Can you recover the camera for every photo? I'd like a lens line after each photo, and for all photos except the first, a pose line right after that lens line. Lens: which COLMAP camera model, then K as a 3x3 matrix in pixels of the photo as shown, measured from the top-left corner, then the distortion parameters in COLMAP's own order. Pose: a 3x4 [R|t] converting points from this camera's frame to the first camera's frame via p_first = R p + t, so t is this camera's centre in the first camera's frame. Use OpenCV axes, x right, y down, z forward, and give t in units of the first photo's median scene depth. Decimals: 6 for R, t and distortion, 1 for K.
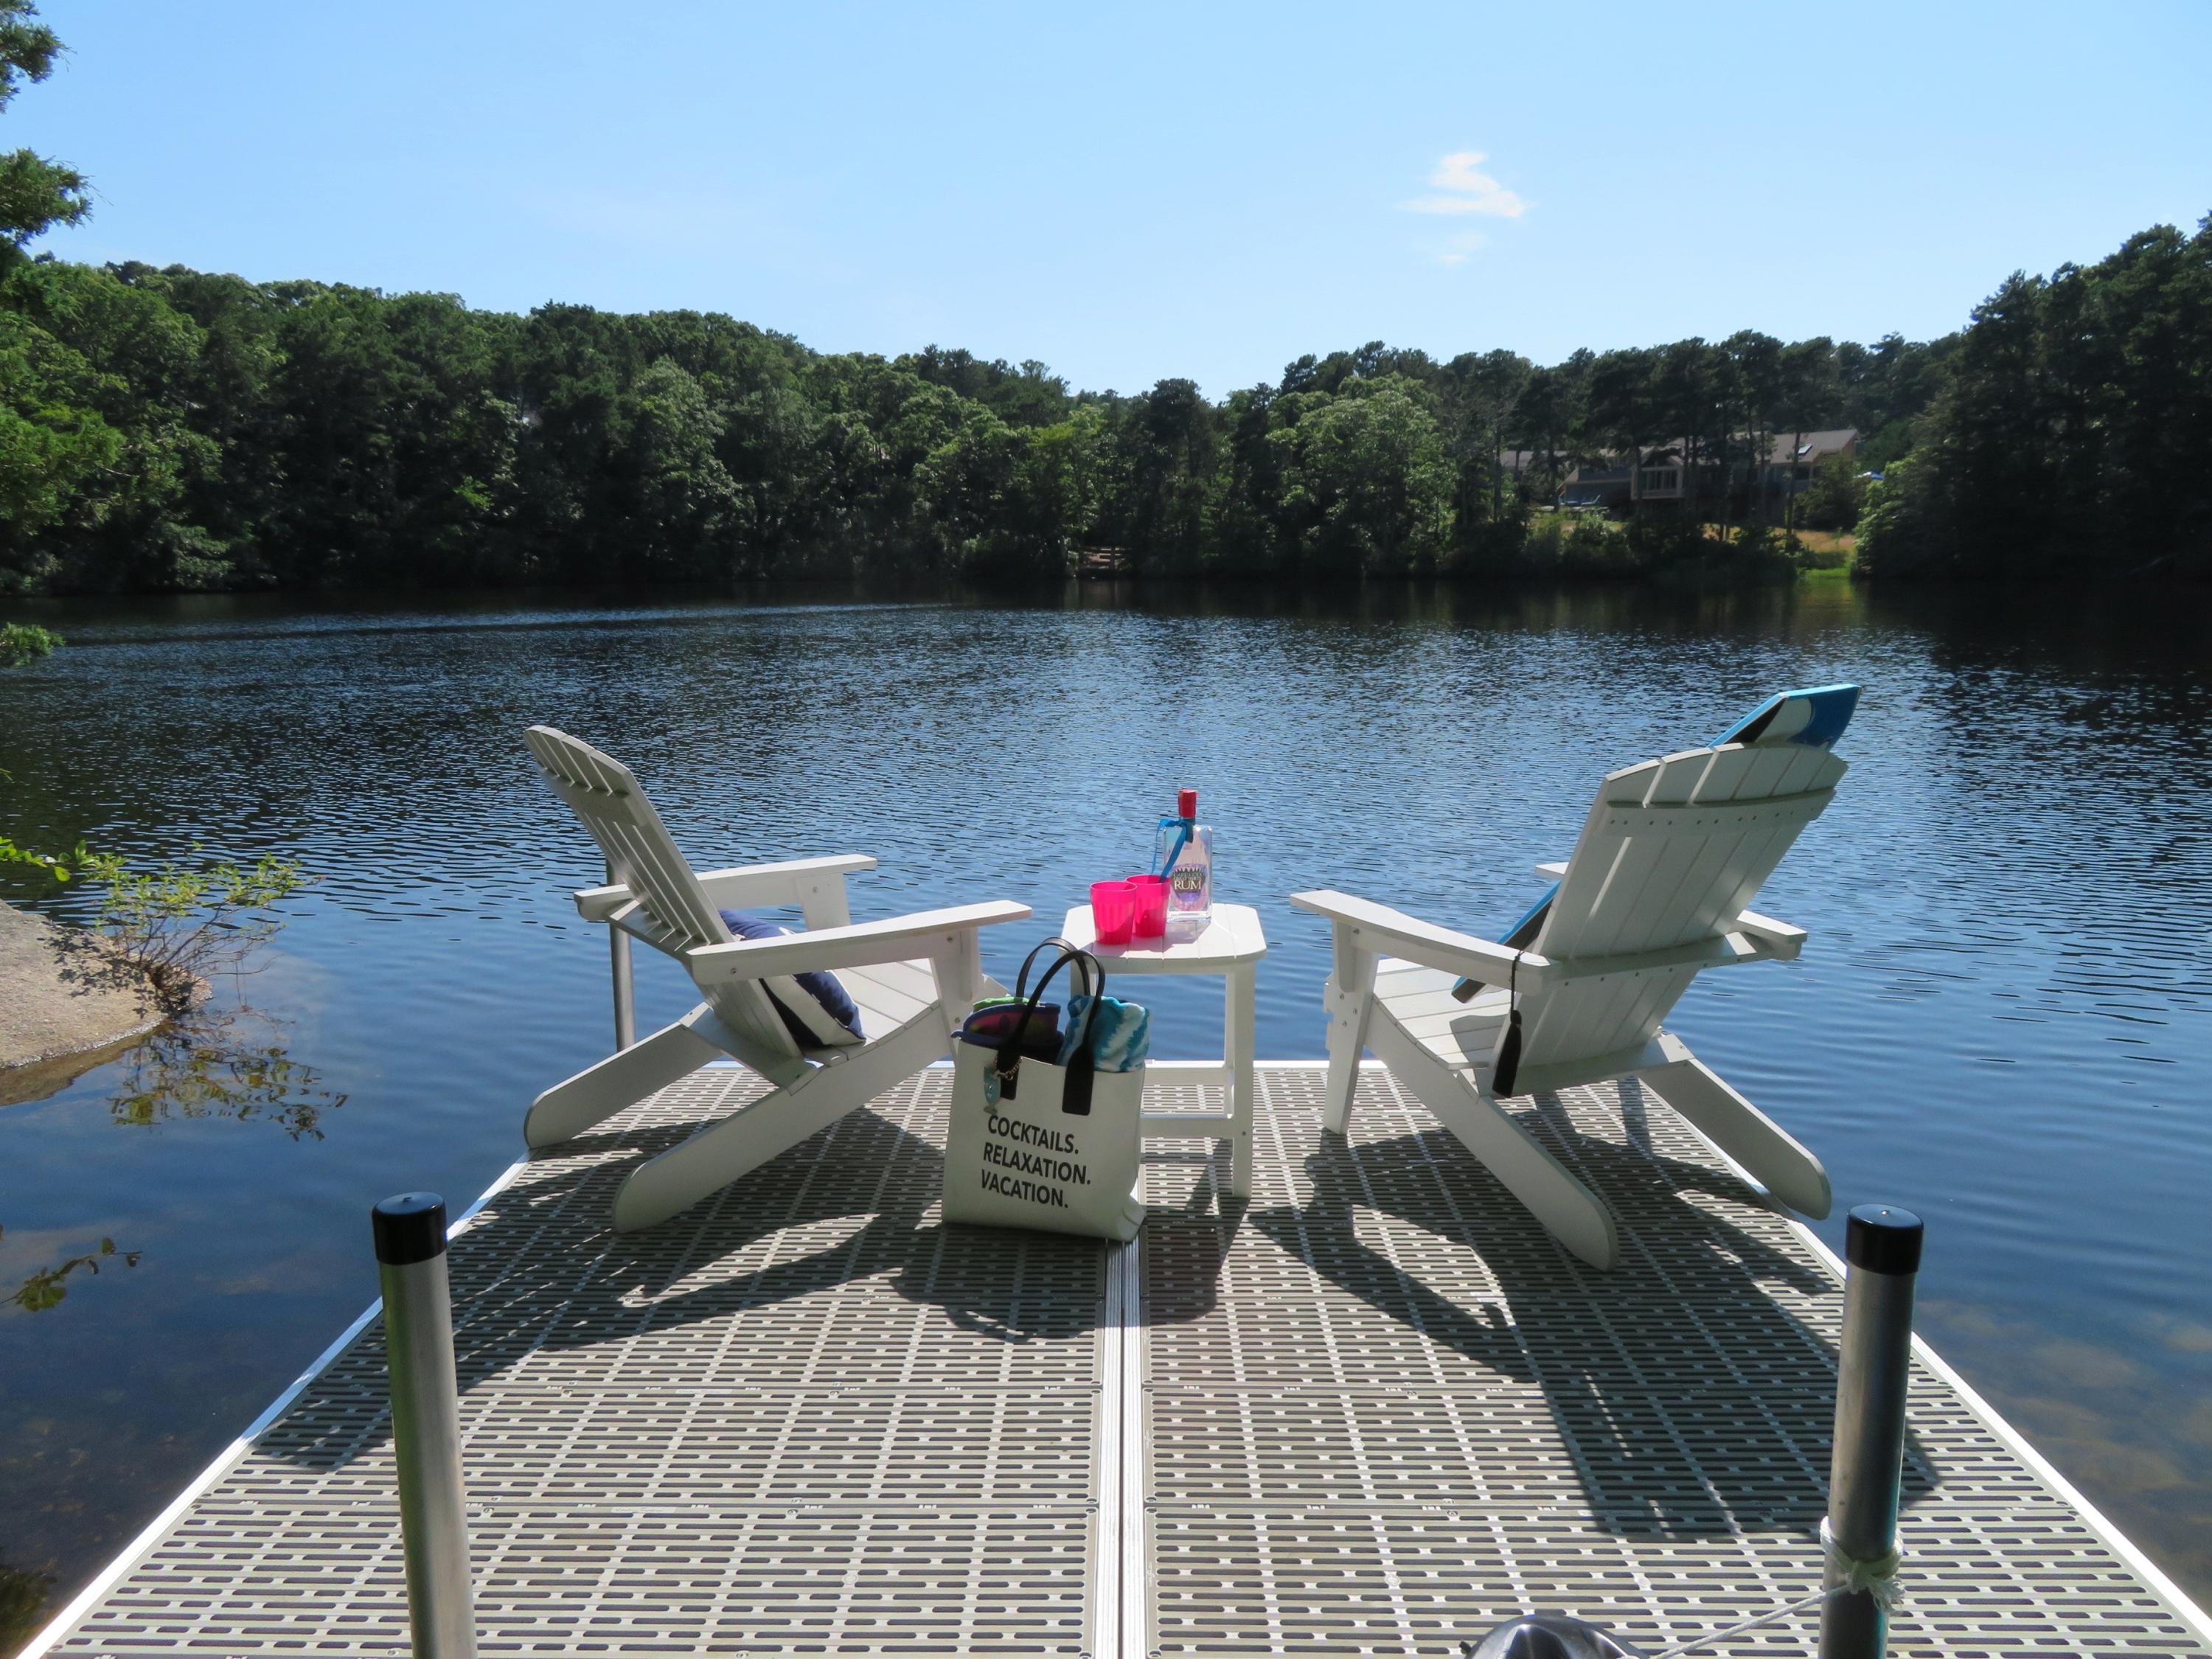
lens RADIAL K [[1575.8, 0, 1094.3], [0, 1575.8, 831.2], [0, 0, 1]] dist [-0.005776, 0.007449]
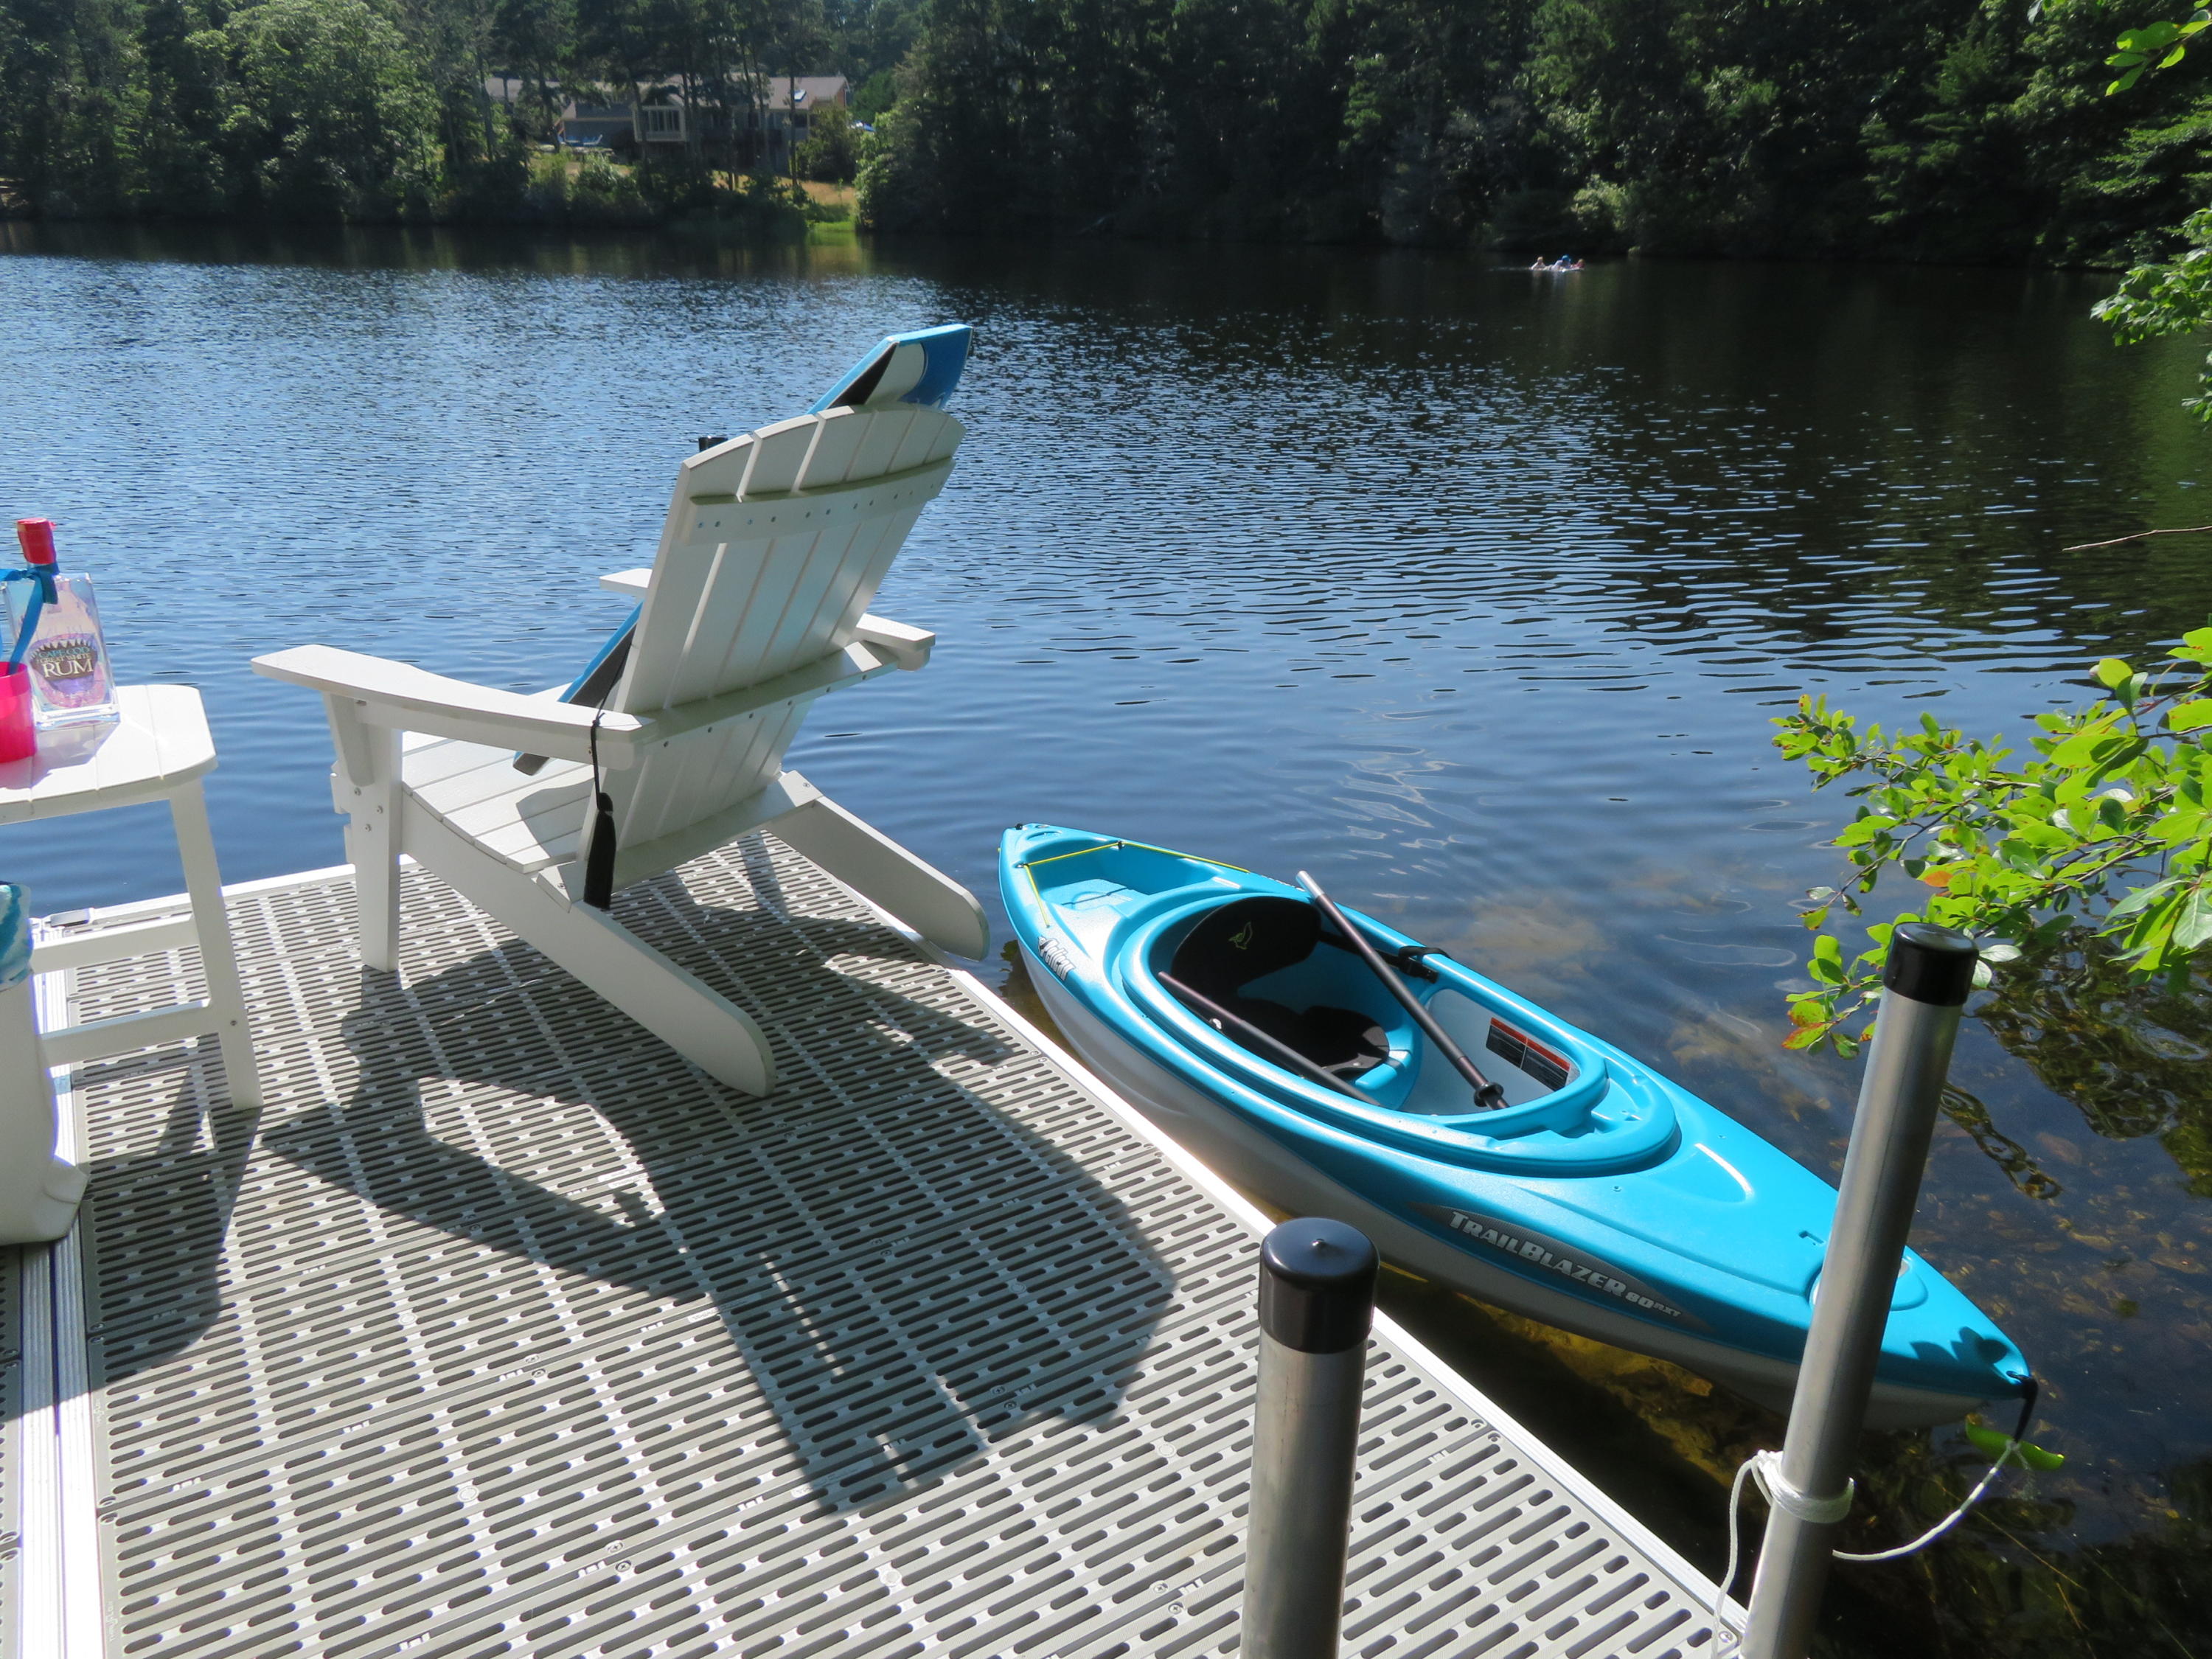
lens RADIAL K [[1575.8, 0, 1094.3], [0, 1575.8, 831.2], [0, 0, 1]] dist [-0.005776, 0.007449]
pose [[0.833792, -0.182283, 0.521117, 0.065102], [0.071672, 0.971671, 0.225209, -0.016693], [-0.547406, -0.150428, 0.823236, 0.240980]]
